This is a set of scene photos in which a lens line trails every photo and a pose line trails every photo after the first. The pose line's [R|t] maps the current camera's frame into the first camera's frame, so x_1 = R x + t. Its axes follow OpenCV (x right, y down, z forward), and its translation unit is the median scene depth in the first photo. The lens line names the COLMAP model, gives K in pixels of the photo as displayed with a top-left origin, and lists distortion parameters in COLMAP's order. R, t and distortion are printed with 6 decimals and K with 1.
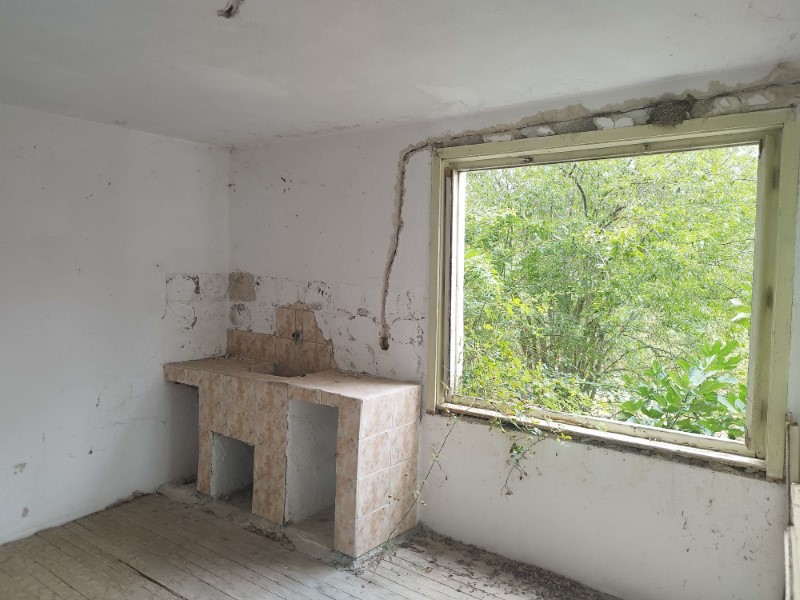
lens RADIAL K [[574.3, 0, 388.7], [0, 574.3, 295.3], [0, 0, 1]] dist [0.016735, -0.019502]
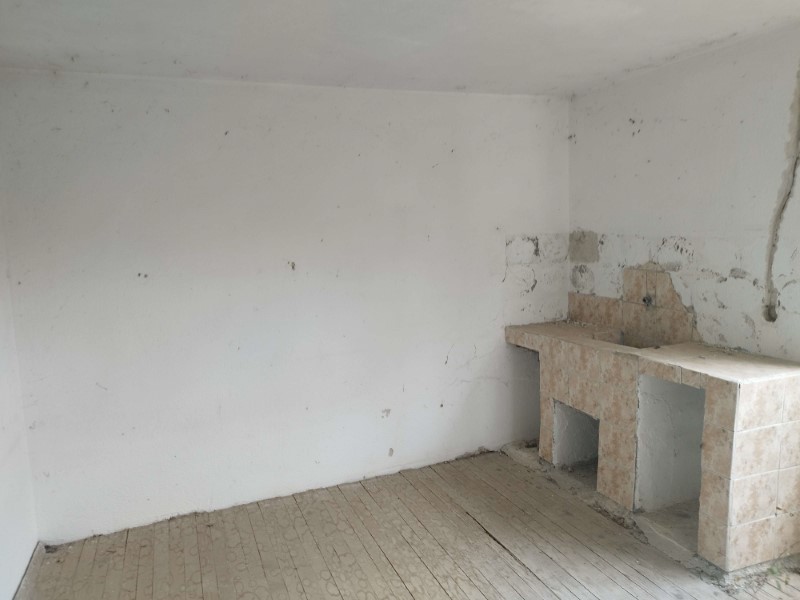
lens RADIAL K [[574.3, 0, 395.2], [0, 574.3, 295.5], [0, 0, 1]] dist [0.016735, -0.019502]
pose [[0.843720, 0.010963, -0.536671, -0.016013], [0.025853, 0.997801, 0.061027, -0.000770], [0.536160, -0.065364, 0.841582, 0.061412]]
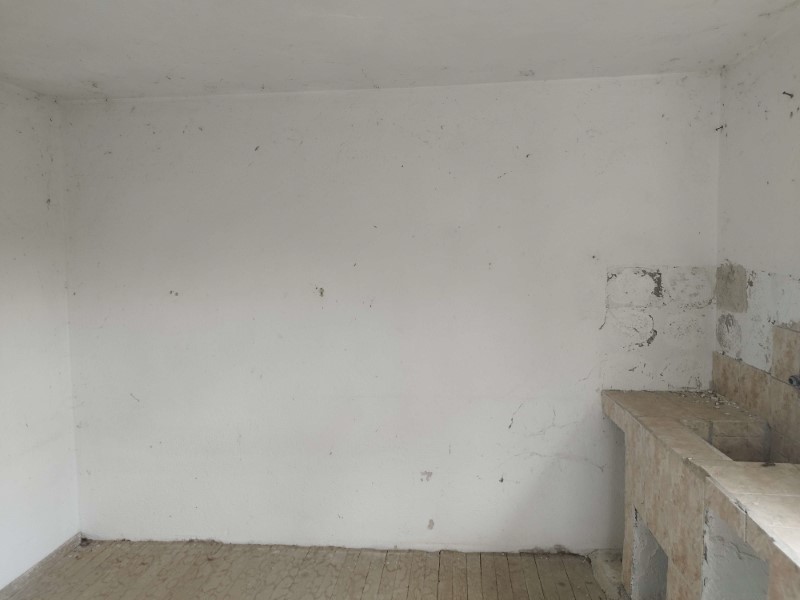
lens RADIAL K [[574.3, 0, 395.5], [0, 574.3, 297.9], [0, 0, 1]] dist [0.016735, -0.019502]
pose [[0.504674, 0.039535, -0.862404, 0.115485], [-0.025470, 0.999198, 0.030901, -0.015734], [0.862934, 0.006371, 0.505277, 0.422346]]
